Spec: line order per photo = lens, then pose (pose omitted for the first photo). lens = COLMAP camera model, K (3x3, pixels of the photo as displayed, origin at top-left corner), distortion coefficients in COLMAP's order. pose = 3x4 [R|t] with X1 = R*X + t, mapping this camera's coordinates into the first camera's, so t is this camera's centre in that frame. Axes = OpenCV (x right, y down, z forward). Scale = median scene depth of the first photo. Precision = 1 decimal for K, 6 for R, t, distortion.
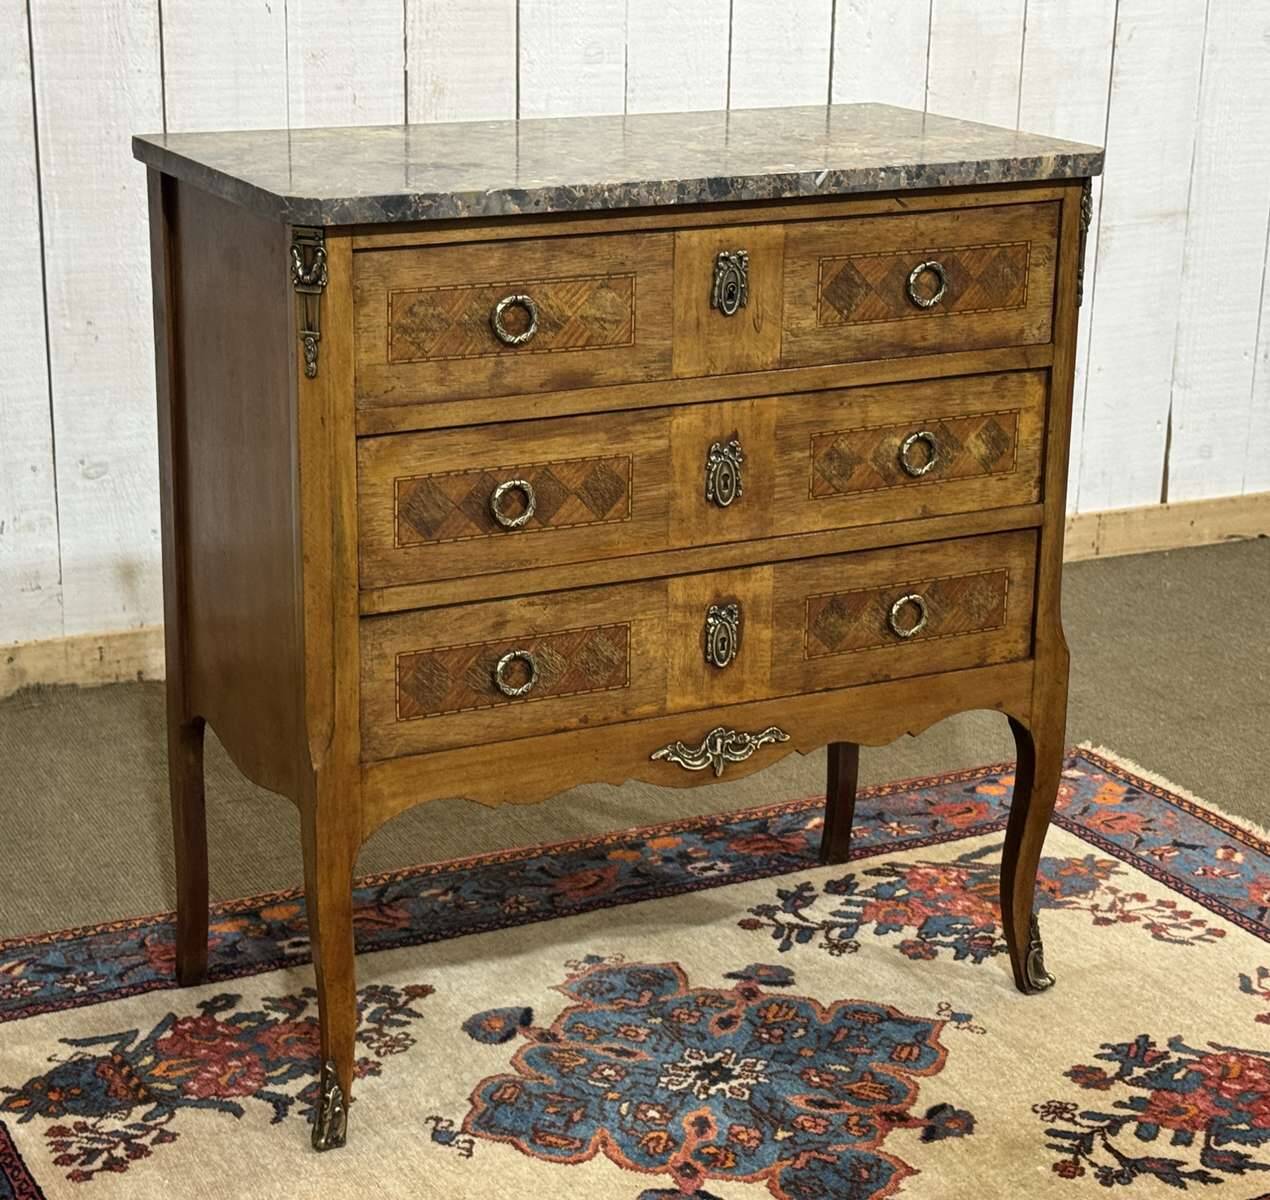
lens RADIAL K [[2607.0, 0, 605.5], [0, 2607.0, 612.2], [0, 0, 1]] dist [0.124734, 0.000000]
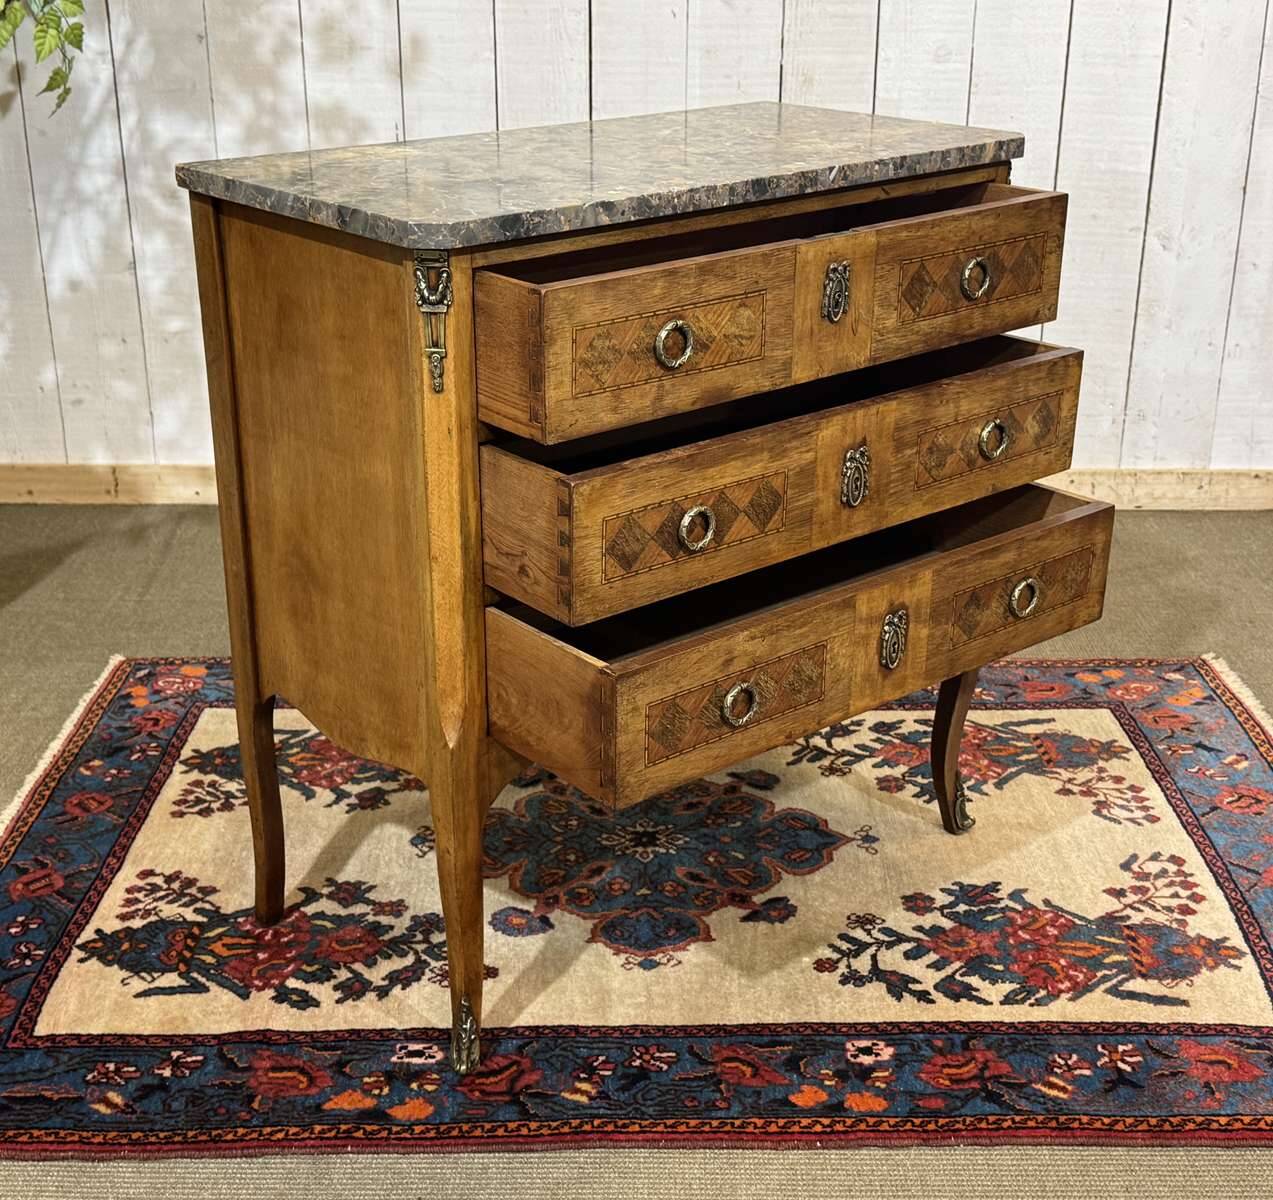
lens RADIAL K [[1866.0, 0, 637.6], [0, 1866.0, 617.9], [0, 0, 1]] dist [0.142420, 0.000000]
pose [[0.894531, 0.152263, -0.420274, 0.442214], [-0.121813, 0.987649, 0.098547, -0.027590], [0.430089, -0.036959, 0.902030, 0.163997]]
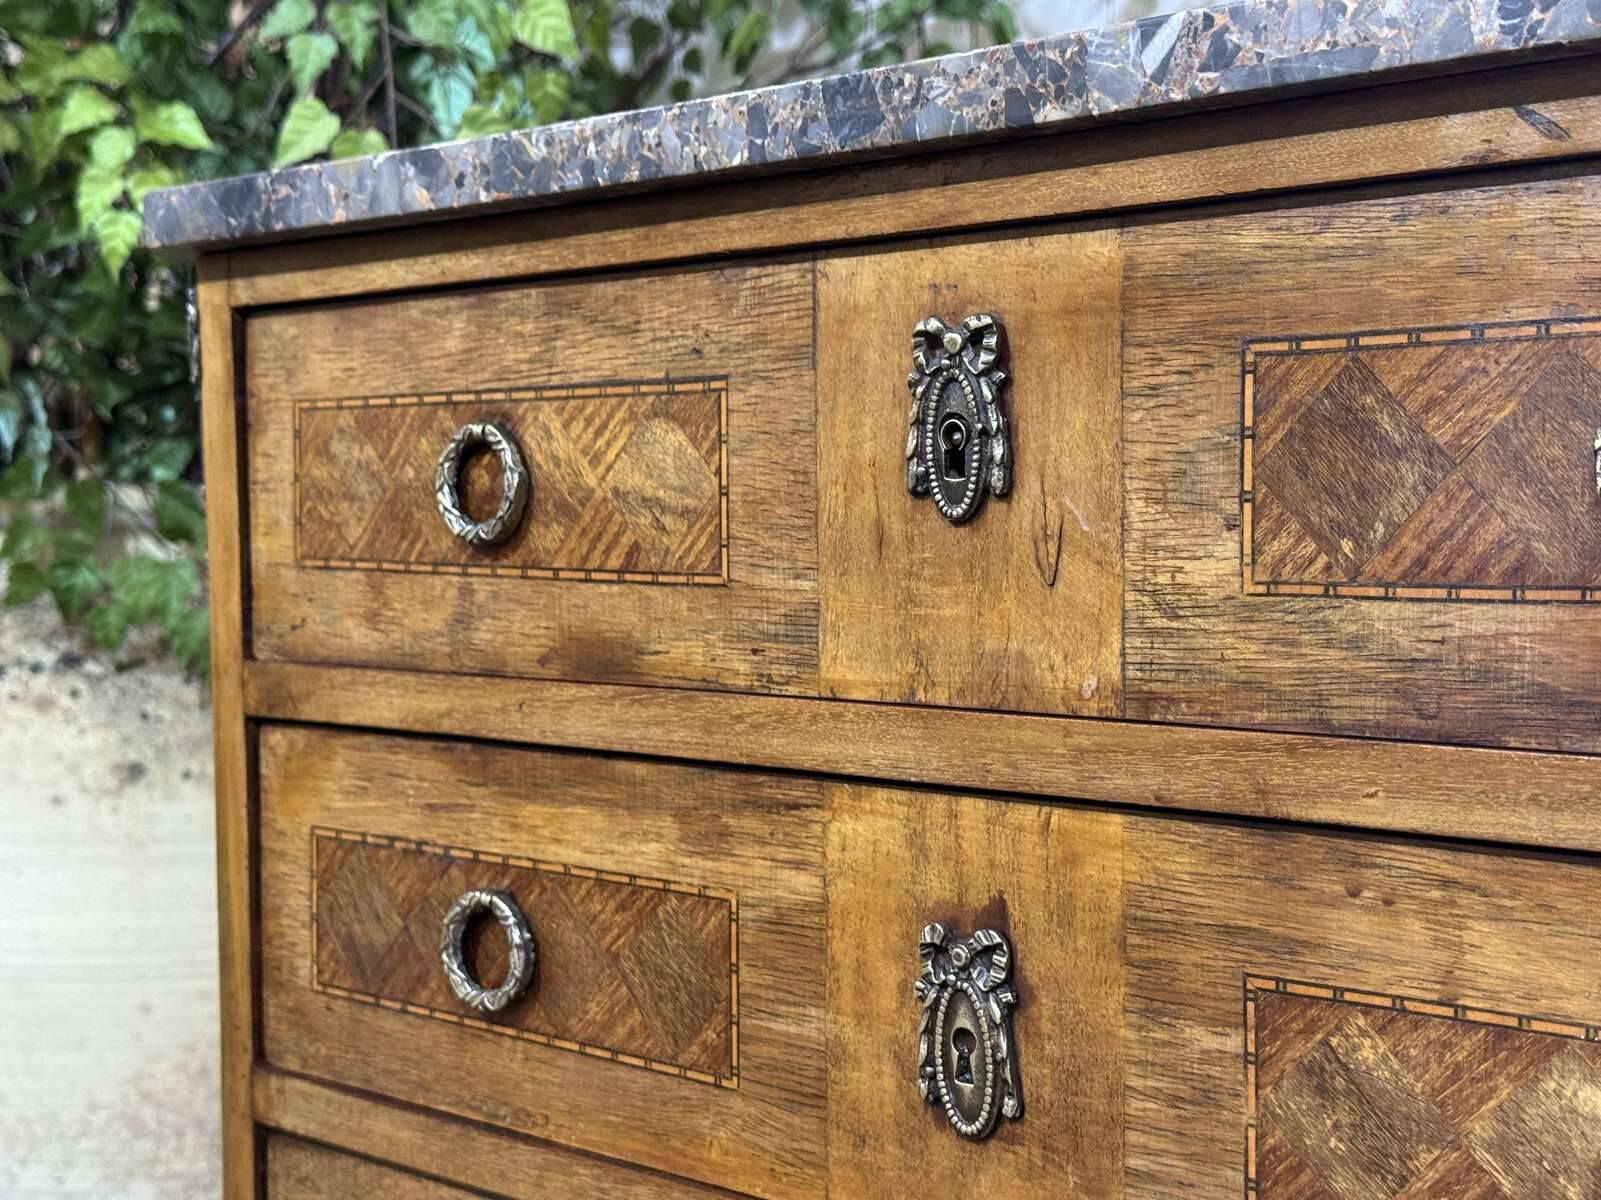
lens RADIAL K [[2340.2, 0, 792.6], [0, 2340.2, 632.7], [0, 0, 1]] dist [0.124713, 0.000000]
pose [[0.334090, 0.036192, -0.941846, 0.303026], [-0.268769, 0.961433, -0.058392, -0.076455], [0.903409, 0.272647, 0.330933, 0.868822]]
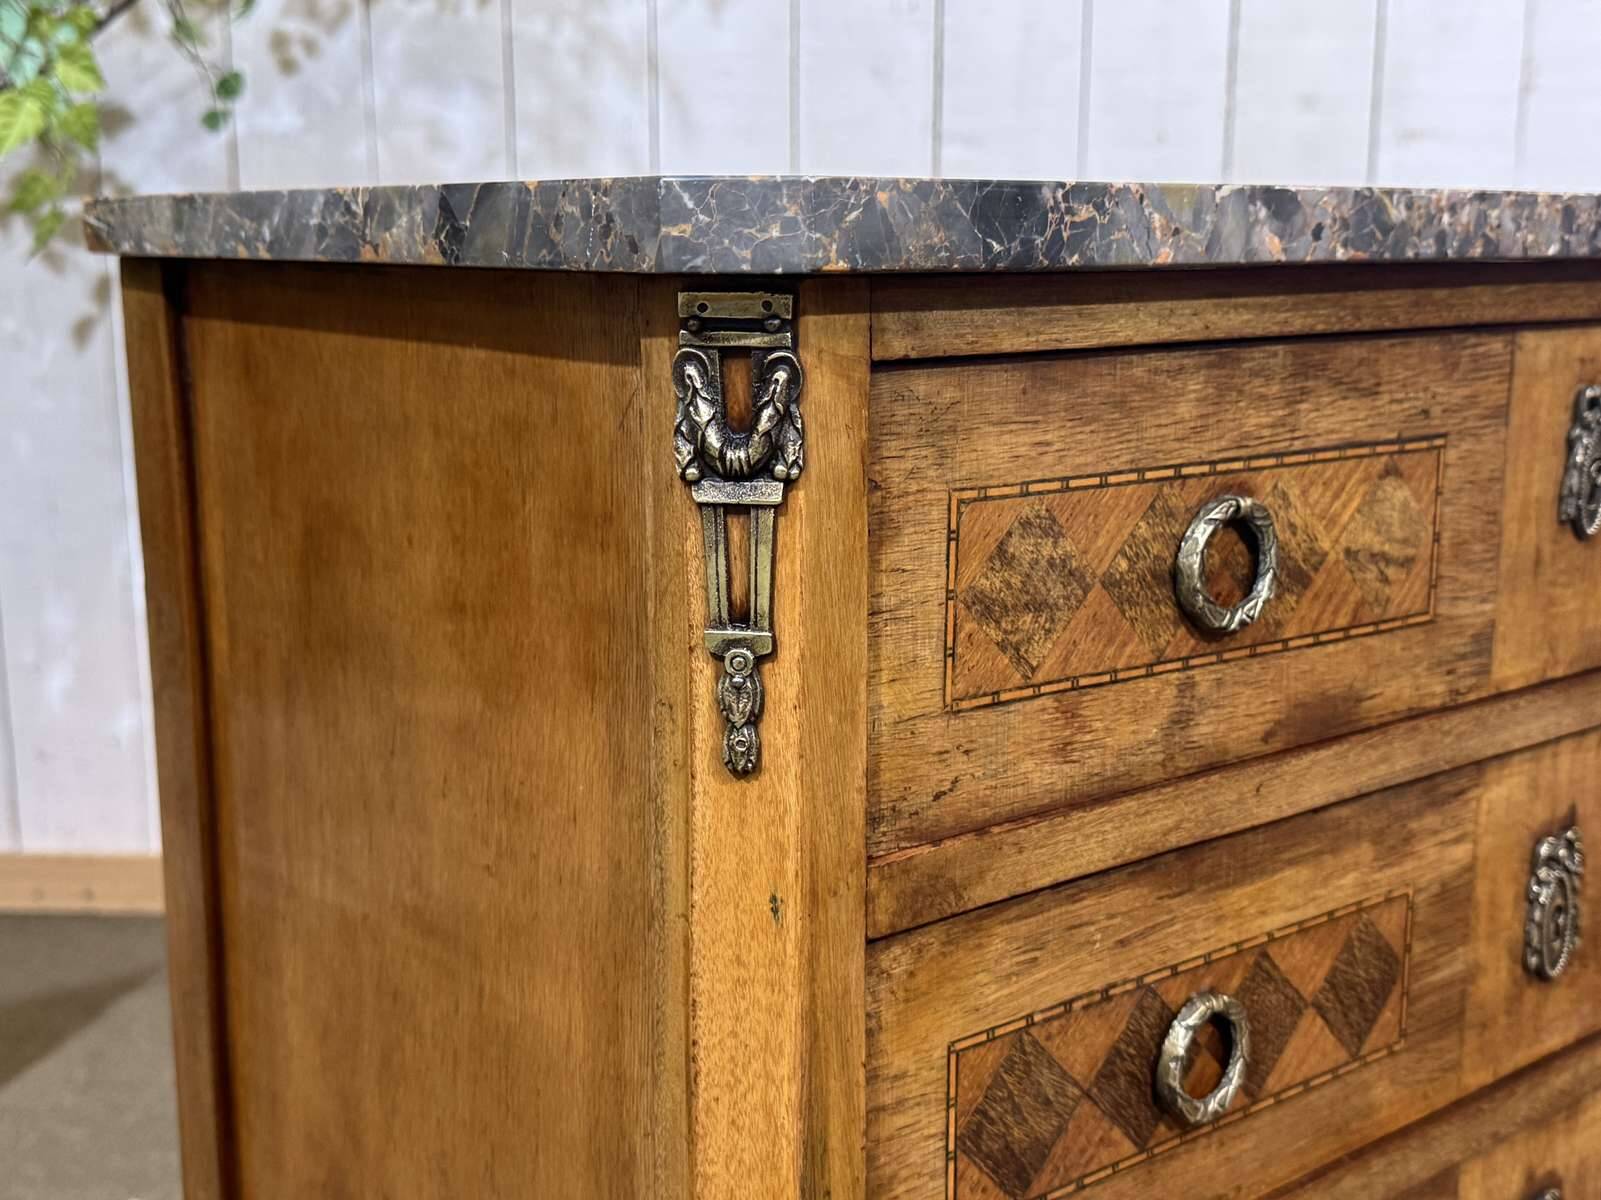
lens RADIAL K [[1889.6, 0, 804.7], [0, 1889.6, 612.6], [0, 0, 1]] dist [0.110567, 0.000000]
pose [[0.977829, -0.054005, 0.202321, -0.136437], [0.075280, 0.992238, -0.098978, -0.078398], [-0.195405, 0.112014, 0.974305, 0.705468]]
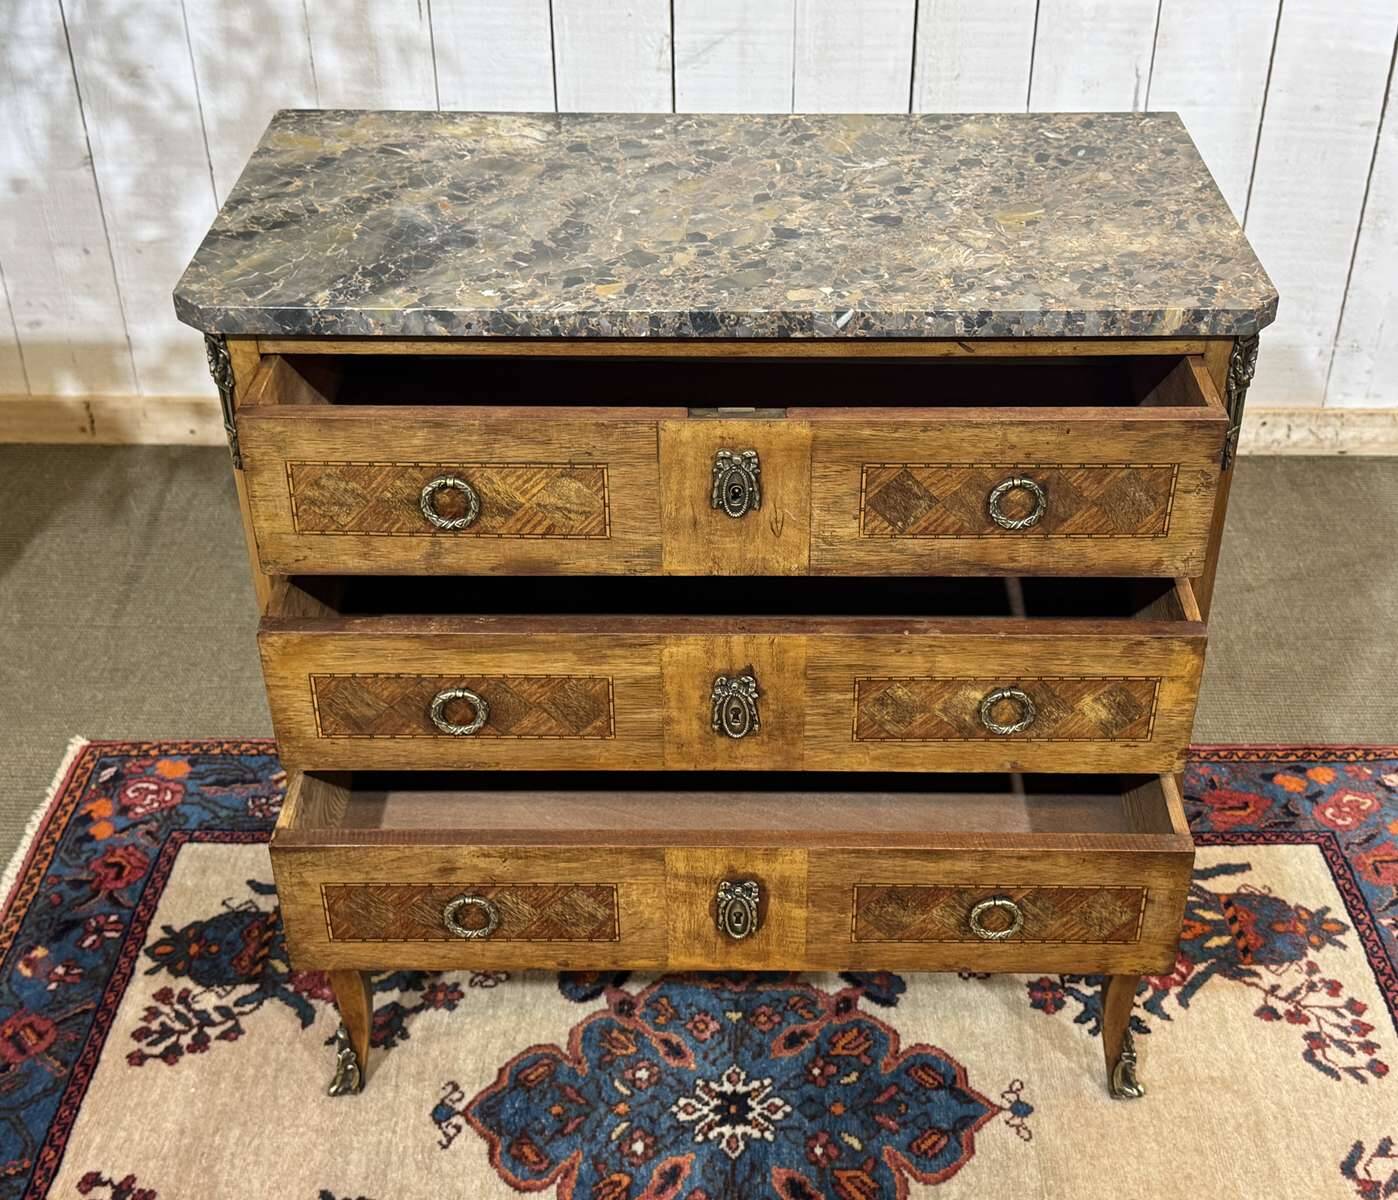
lens RADIAL K [[1874.6, 0, 757.6], [0, 1874.6, 612.4], [0, 0, 1]] dist [0.095295, 0.000000]
pose [[0.896478, 0.241567, -0.371446, 0.295440], [-0.127170, 0.943319, 0.306557, -0.250622], [0.424446, -0.227585, 0.876385, 0.423305]]
